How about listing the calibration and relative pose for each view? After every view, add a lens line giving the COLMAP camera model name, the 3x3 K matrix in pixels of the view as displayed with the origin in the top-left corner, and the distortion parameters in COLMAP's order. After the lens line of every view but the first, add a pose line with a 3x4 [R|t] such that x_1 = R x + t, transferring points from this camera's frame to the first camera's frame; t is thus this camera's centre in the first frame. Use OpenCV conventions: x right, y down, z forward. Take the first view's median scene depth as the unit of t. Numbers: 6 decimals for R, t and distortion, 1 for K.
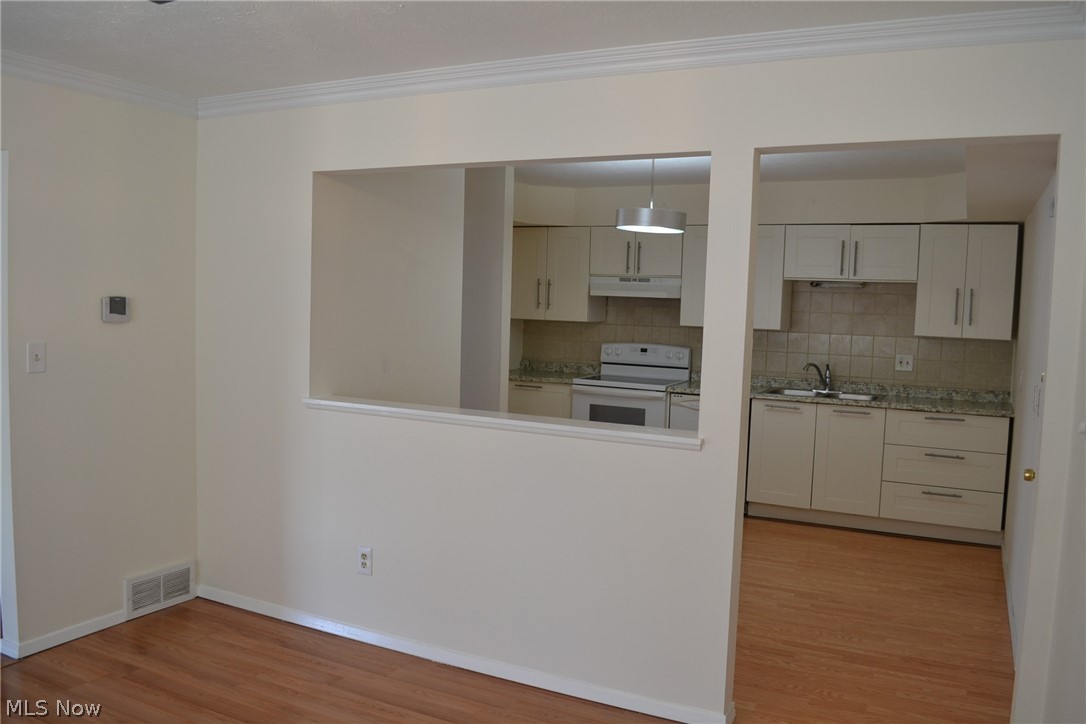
lens RADIAL K [[864.0, 0, 542.4], [0, 864.0, 368.5], [0, 0, 1]] dist [-0.080941, 0.007566]
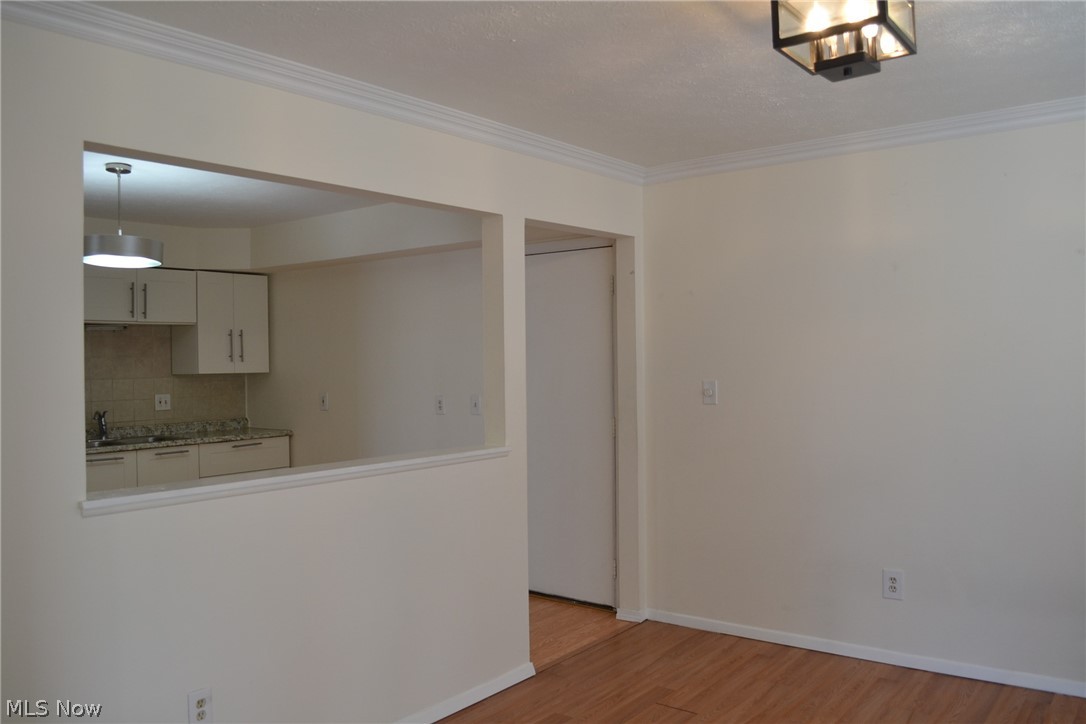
lens RADIAL K [[864.0, 0, 542.6], [0, 864.0, 364.5], [0, 0, 1]] dist [-0.080941, 0.007566]
pose [[0.196954, -0.038891, 0.979641, -0.498762], [0.101220, 0.994680, 0.019138, -0.025793], [-0.975174, 0.095390, 0.199843, 0.341742]]
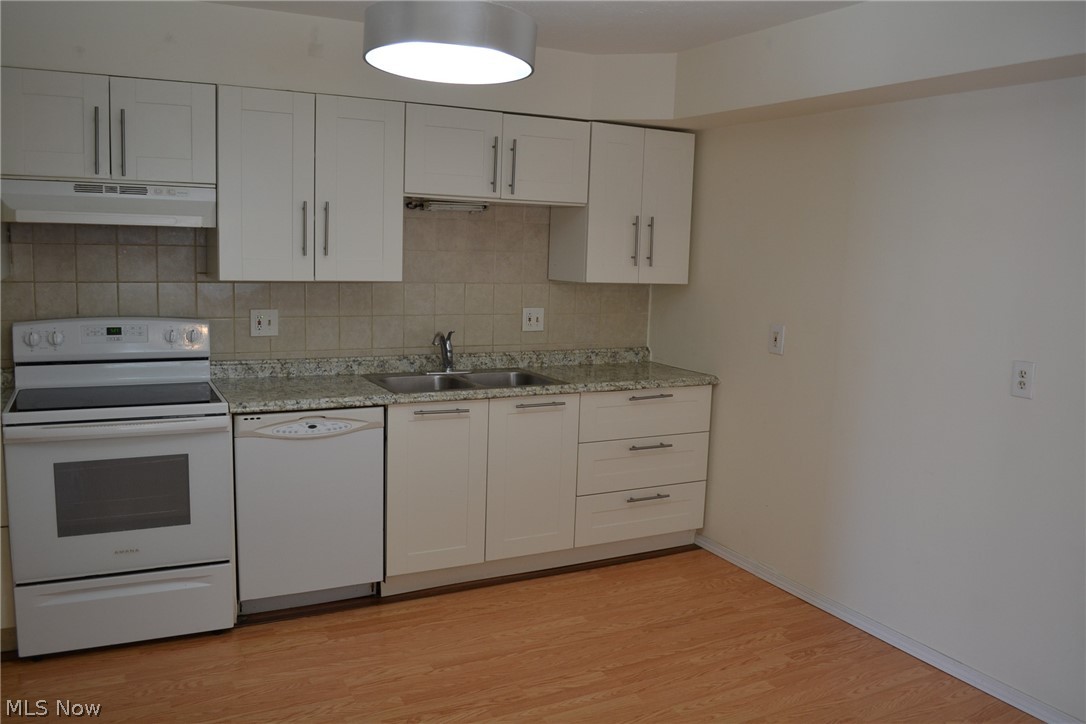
lens RADIAL K [[864.0, 0, 540.6], [0, 864.0, 364.8], [0, 0, 1]] dist [-0.080941, 0.007566]
pose [[0.584348, -0.121756, 0.802318, -0.154595], [0.051453, 0.992250, 0.113105, -0.050863], [-0.809871, -0.024811, 0.586084, 0.577055]]
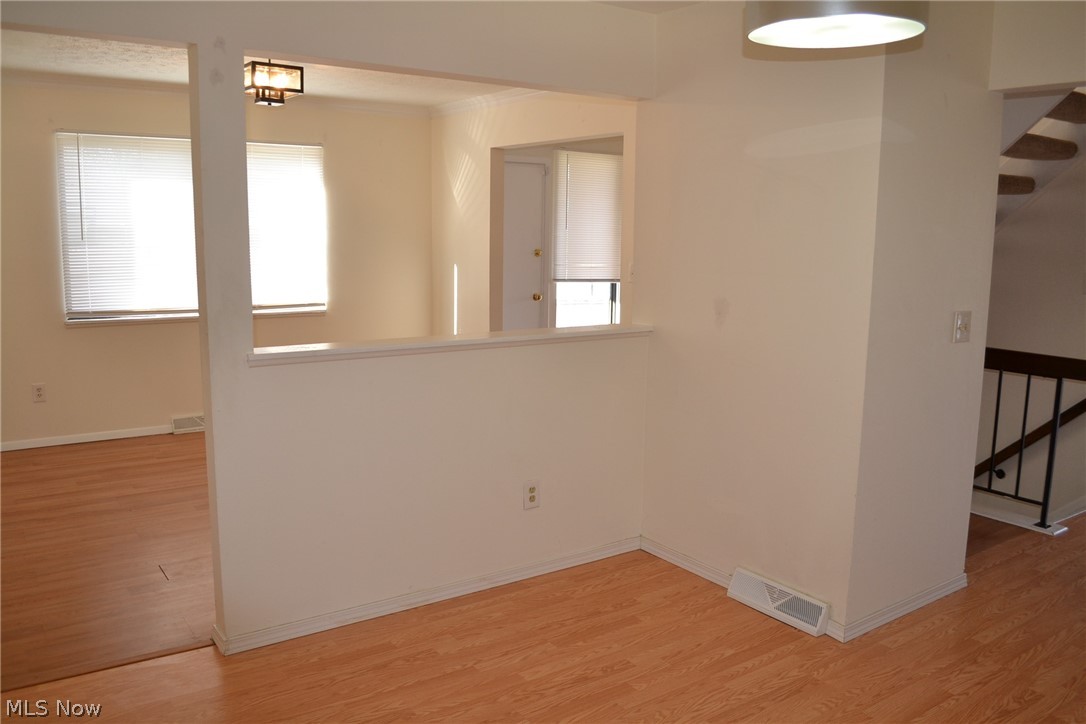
lens RADIAL K [[864.0, 0, 544.6], [0, 864.0, 365.3], [0, 0, 1]] dist [-0.080941, 0.007566]
pose [[-0.465929, 0.105792, -0.878475, 0.572601], [-0.099075, 0.980345, 0.170608, -0.069521], [0.879258, 0.166526, -0.446290, 1.137682]]
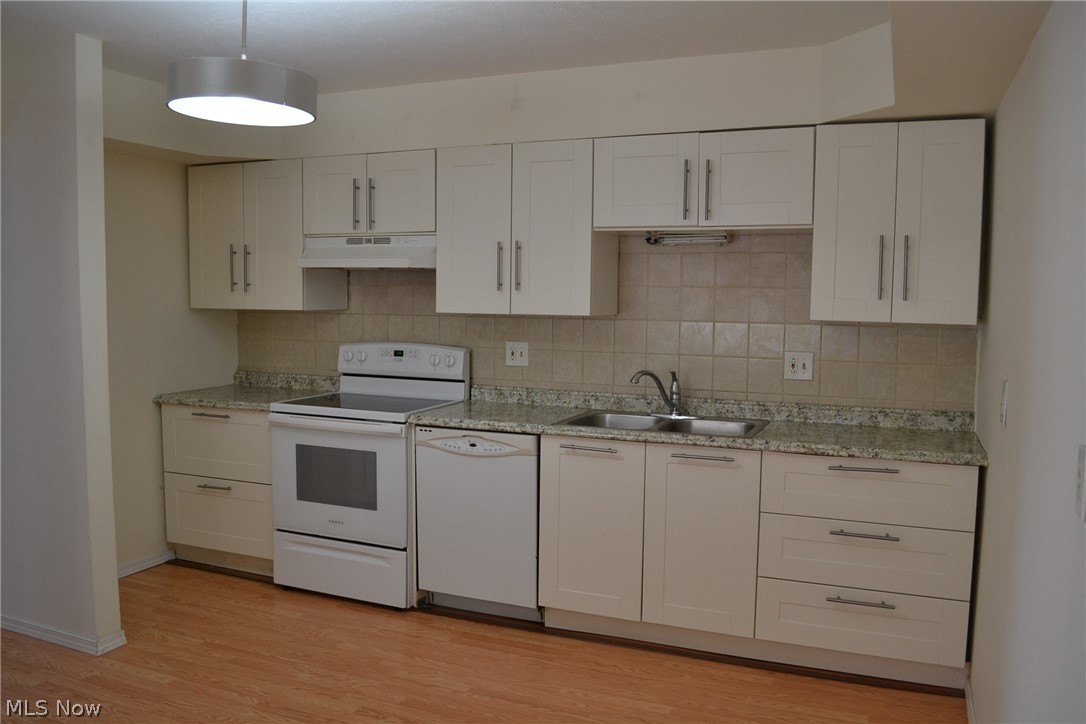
lens RADIAL K [[864.0, 0, 541.8], [0, 864.0, 366.5], [0, 0, 1]] dist [-0.080941, 0.007566]
pose [[0.997583, -0.023899, 0.065249, 0.205965], [0.023604, 0.999707, 0.005281, -0.014133], [-0.065356, -0.003728, 0.997855, 0.410100]]
